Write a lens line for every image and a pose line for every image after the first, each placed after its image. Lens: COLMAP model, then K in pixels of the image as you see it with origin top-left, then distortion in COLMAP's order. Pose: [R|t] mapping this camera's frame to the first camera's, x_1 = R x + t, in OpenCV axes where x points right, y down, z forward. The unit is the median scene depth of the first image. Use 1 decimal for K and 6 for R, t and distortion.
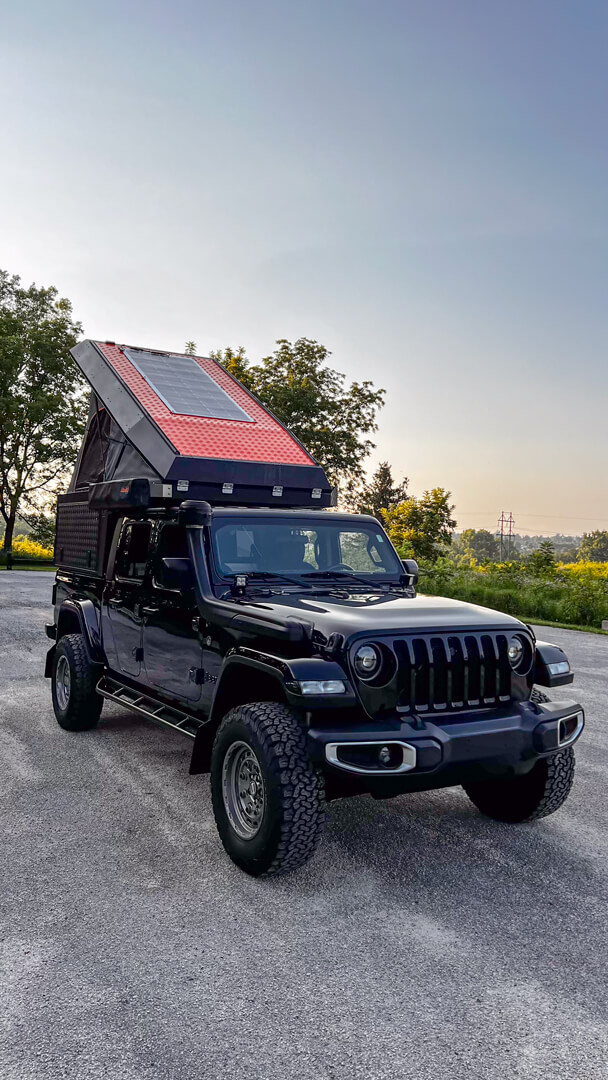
lens RADIAL K [[831.6, 0, 304.0], [0, 831.6, 540.0], [0, 0, 1]] dist [-0.002114, -0.001180]
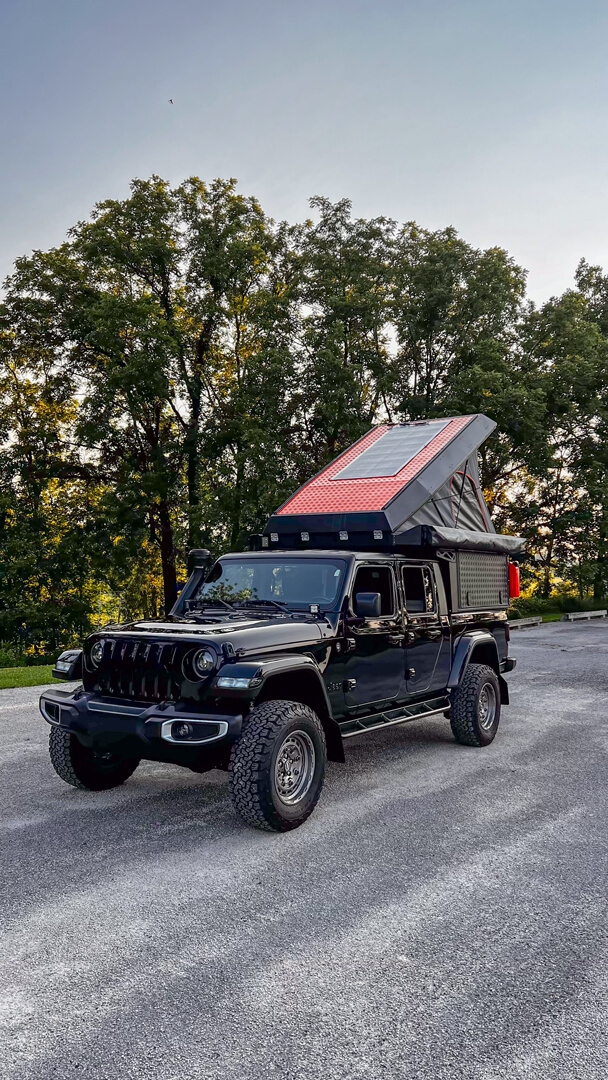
lens RADIAL K [[831.6, 0, 304.0], [0, 831.6, 540.0], [0, 0, 1]] dist [-0.002114, -0.001180]
pose [[0.425123, -0.062523, -0.902973, 1.390197], [0.000089, 0.997614, -0.069034, 0.039812], [0.905136, 0.029267, 0.424115, 0.620022]]
